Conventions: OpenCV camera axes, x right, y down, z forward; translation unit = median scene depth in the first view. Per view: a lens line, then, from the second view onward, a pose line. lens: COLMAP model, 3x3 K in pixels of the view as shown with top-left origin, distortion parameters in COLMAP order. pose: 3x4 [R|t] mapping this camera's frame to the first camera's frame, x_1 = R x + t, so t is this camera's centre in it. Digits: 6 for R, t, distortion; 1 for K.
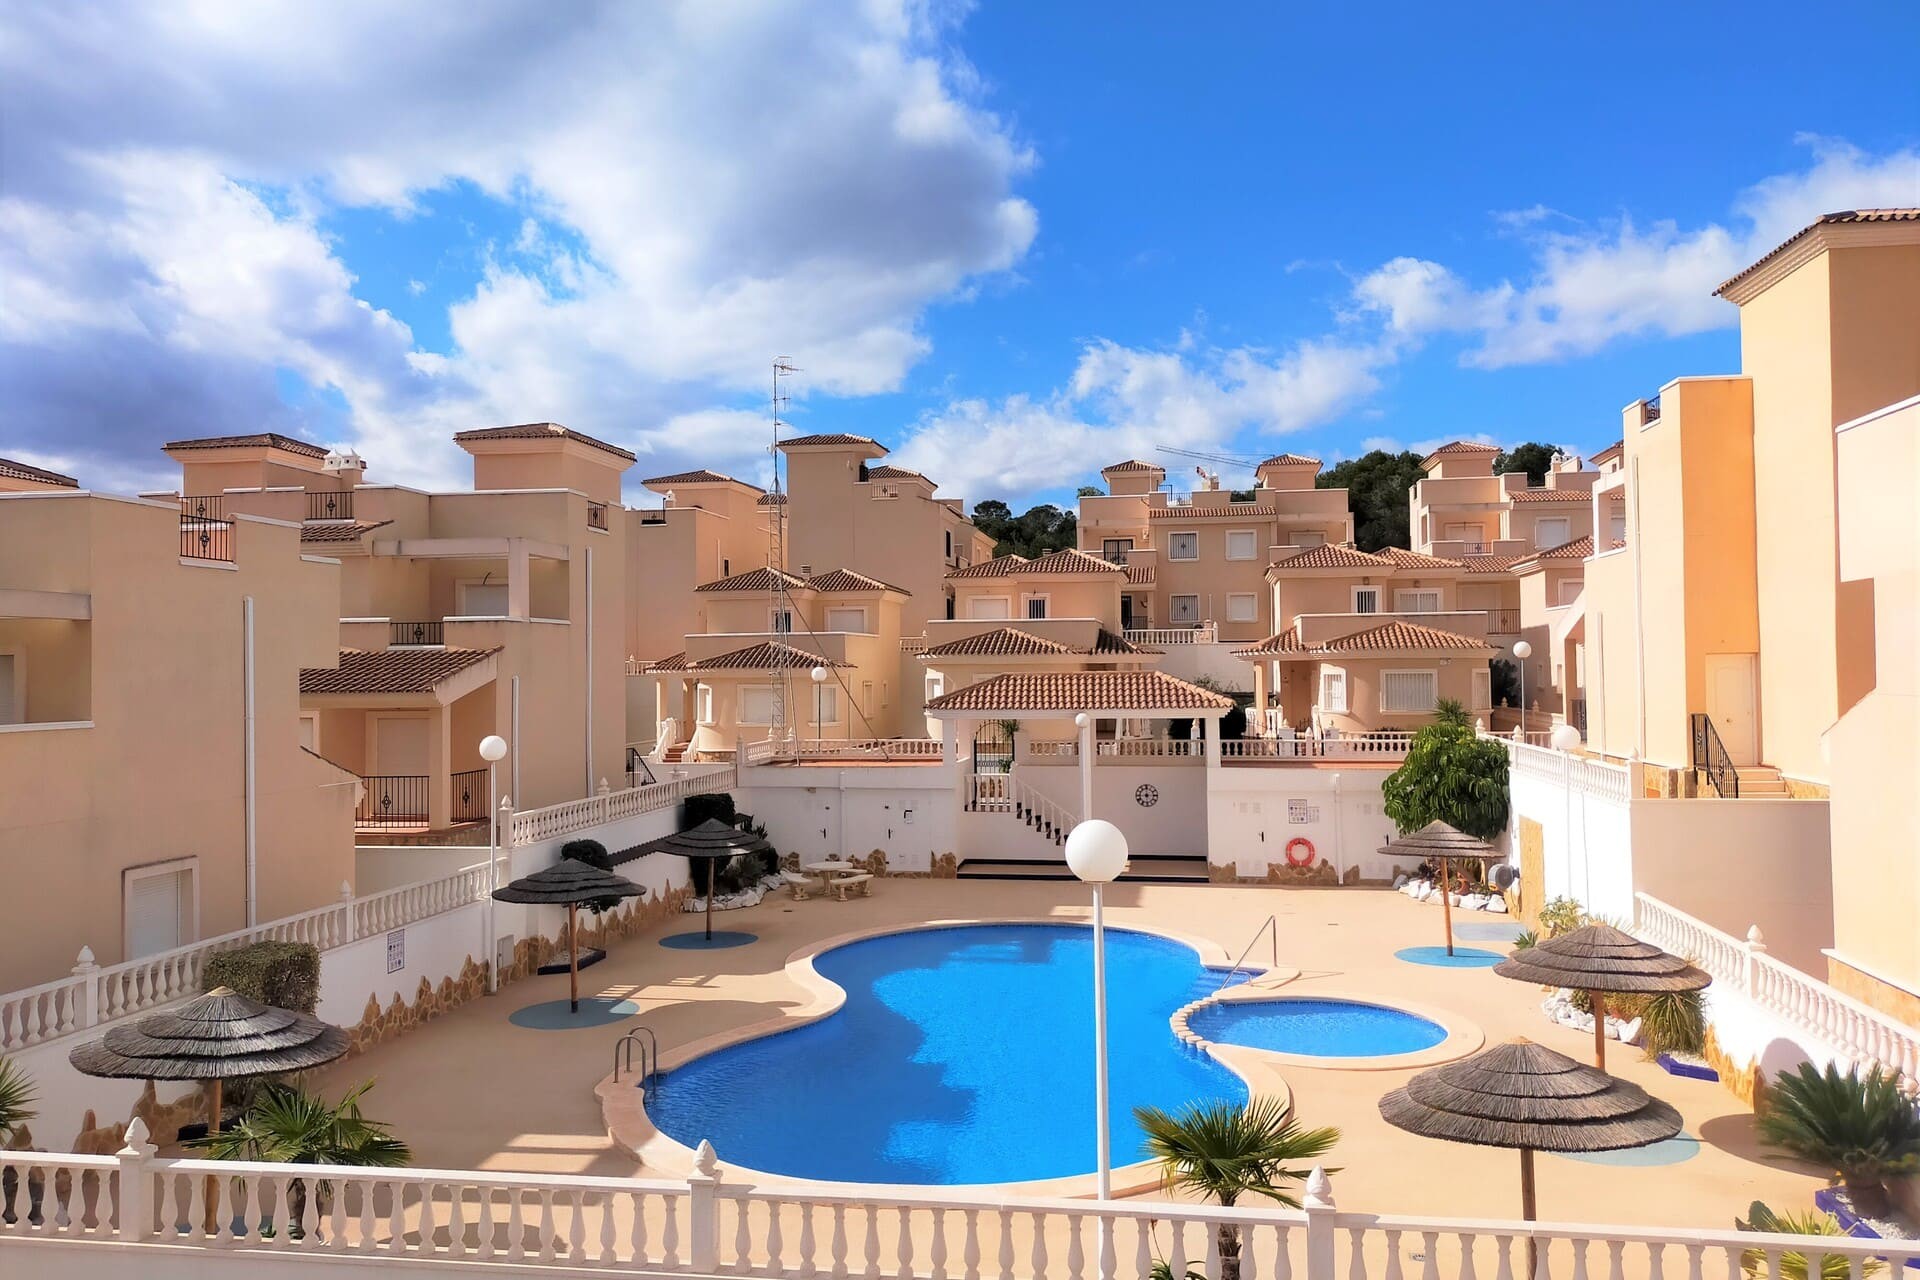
lens RADIAL K [[1453.2, 0, 960.0], [0, 1453.2, 640.0], [0, 0, 1]] dist [0.057061, -0.044578]
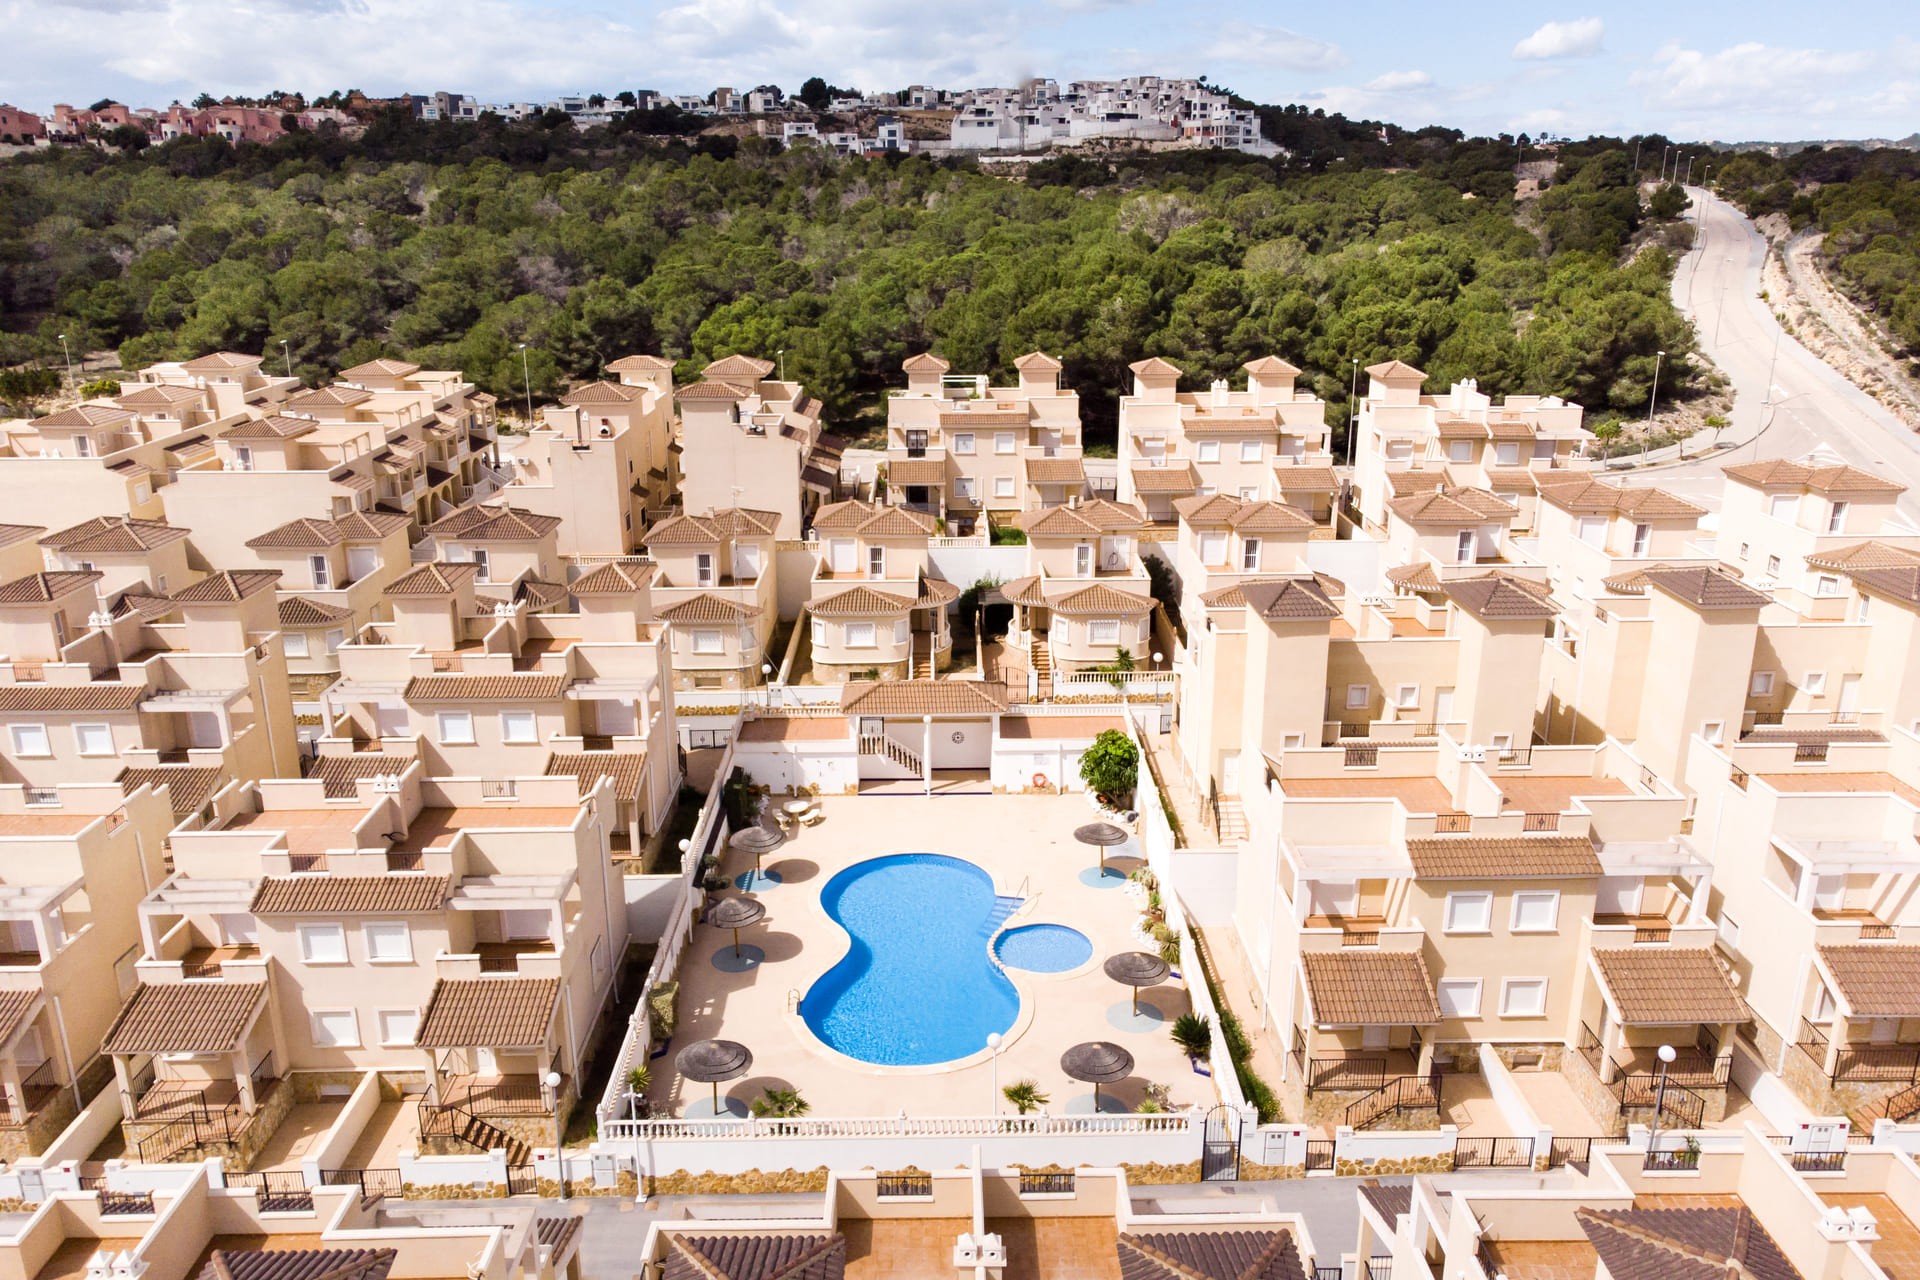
lens RADIAL K [[1453.2, 0, 960.0], [0, 1453.2, 640.0], [0, 0, 1]] dist [0.057061, -0.044578]
pose [[0.984616, -0.048556, 0.167849, -0.183084], [-0.009081, 0.945095, 0.326669, -0.653080], [-0.174496, -0.323168, 0.930115, -0.704351]]
